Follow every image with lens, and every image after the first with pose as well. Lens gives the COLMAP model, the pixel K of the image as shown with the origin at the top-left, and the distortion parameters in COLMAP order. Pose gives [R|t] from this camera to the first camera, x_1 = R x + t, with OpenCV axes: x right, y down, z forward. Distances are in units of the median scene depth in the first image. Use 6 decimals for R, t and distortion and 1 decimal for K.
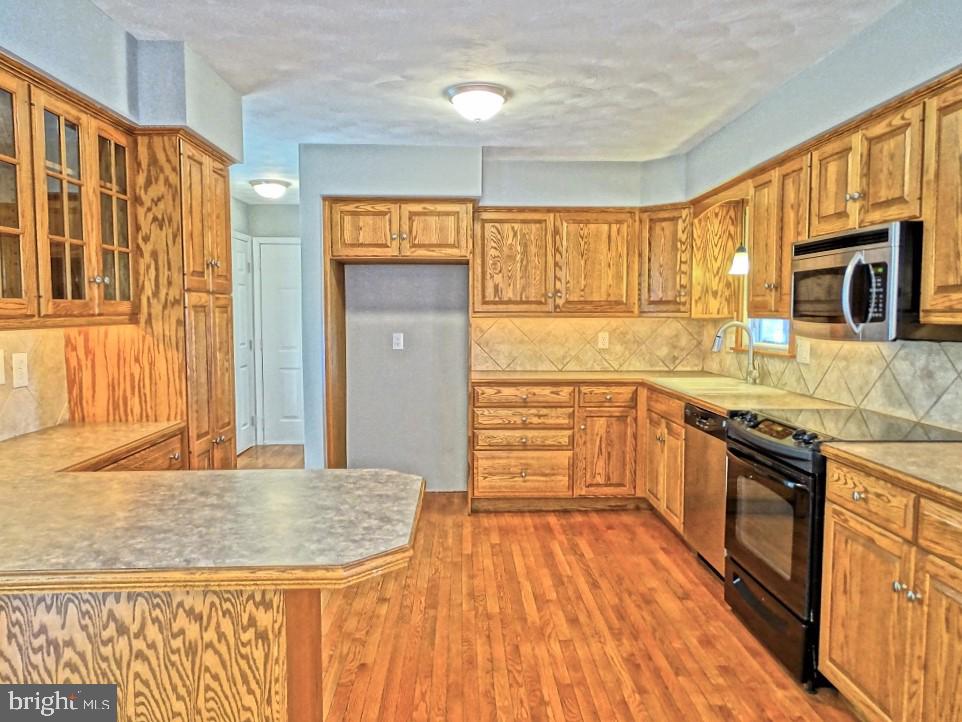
lens RADIAL K [[688.6, 0, 480.6], [0, 688.6, 361.9], [0, 0, 1]] dist [0.009307, -0.006055]
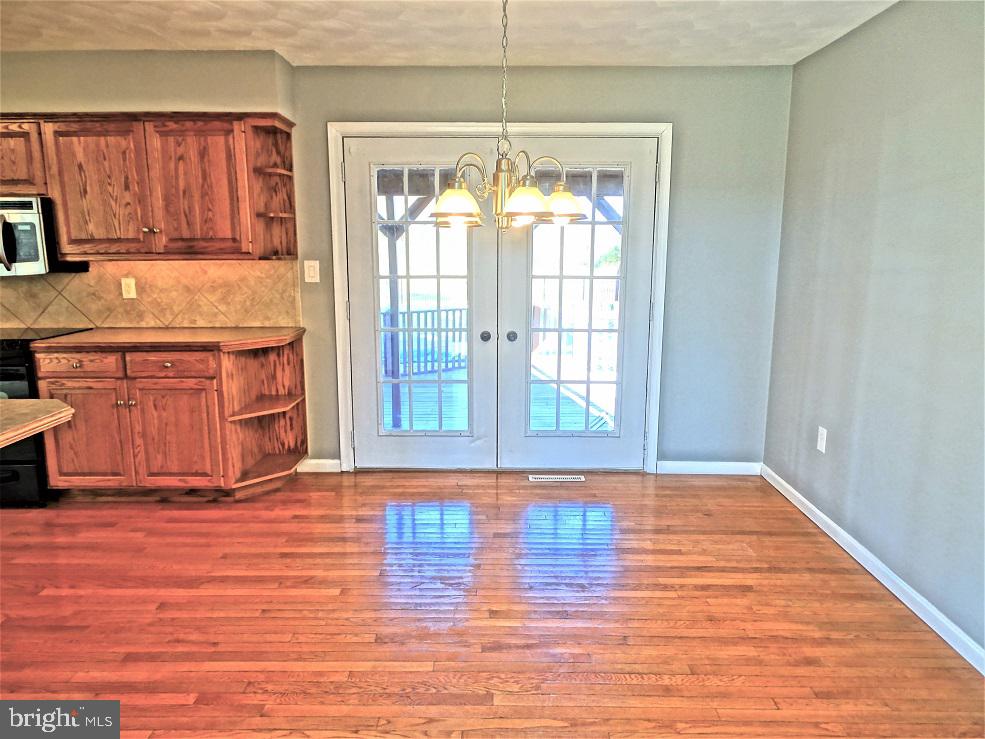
lens RADIAL K [[705.1, 0, 491.8], [0, 705.1, 370.7], [0, 0, 1]] dist [0.009307, -0.006055]
pose [[0.040895, -0.180246, 0.982771, -1.064178], [0.074262, 0.981422, 0.176908, -0.023141], [-0.996400, 0.065748, 0.053521, -0.102753]]
